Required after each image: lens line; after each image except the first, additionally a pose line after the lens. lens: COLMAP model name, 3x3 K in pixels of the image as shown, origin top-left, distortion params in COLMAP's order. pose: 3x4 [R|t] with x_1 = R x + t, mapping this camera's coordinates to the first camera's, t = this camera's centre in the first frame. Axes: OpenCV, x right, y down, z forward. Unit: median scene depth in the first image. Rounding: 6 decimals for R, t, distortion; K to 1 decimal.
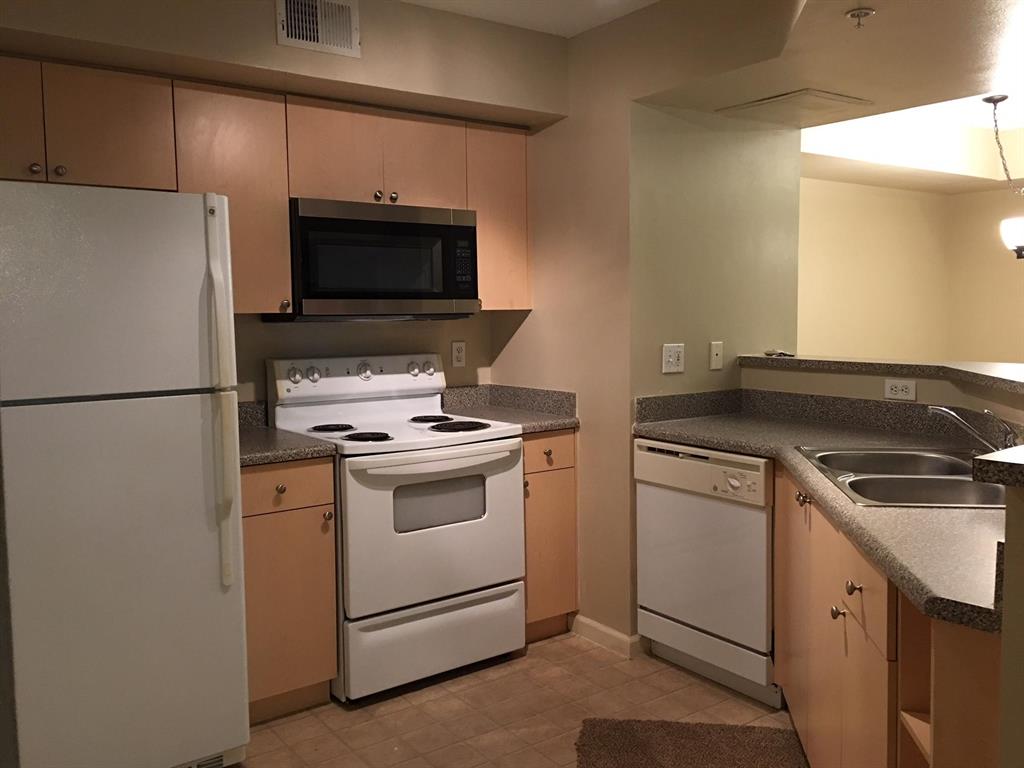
lens RADIAL K [[872.0, 0, 513.7], [0, 872.0, 380.6], [0, 0, 1]] dist [0.043300, -0.006067]
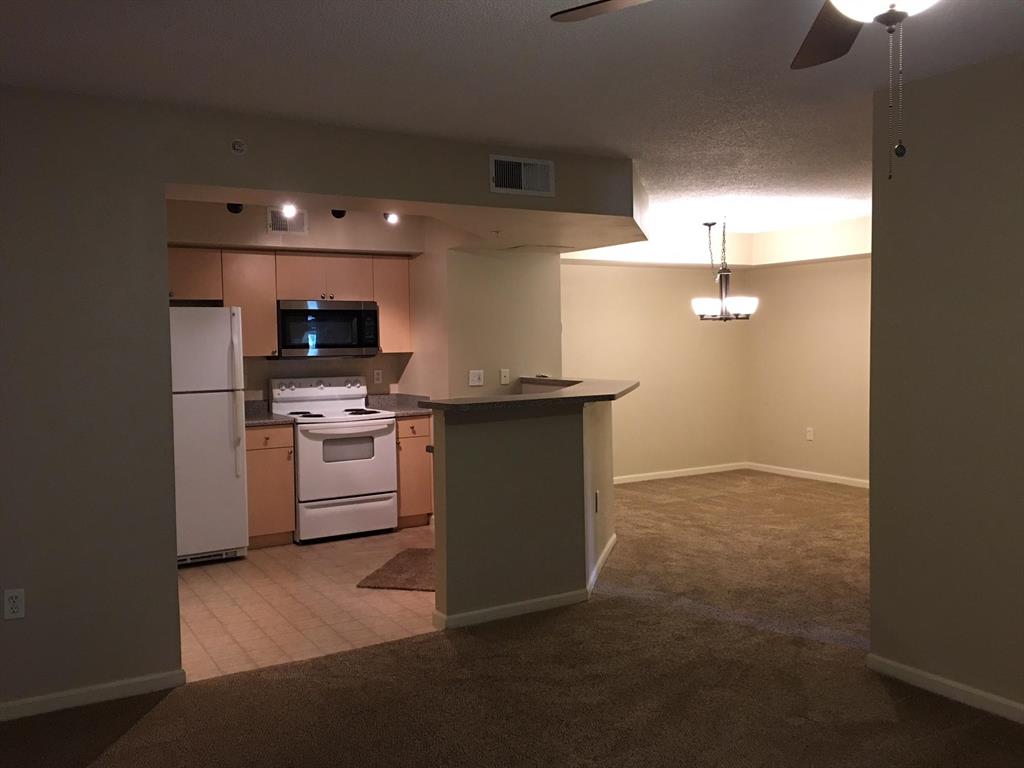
lens RADIAL K [[872.0, 0, 510.3], [0, 872.0, 386.4], [0, 0, 1]] dist [0.043300, -0.006067]
pose [[0.995696, 0.000510, -0.092683, 0.446244], [-0.002845, 0.999682, -0.025053, 0.041431], [0.092641, 0.025209, 0.995380, -0.920145]]
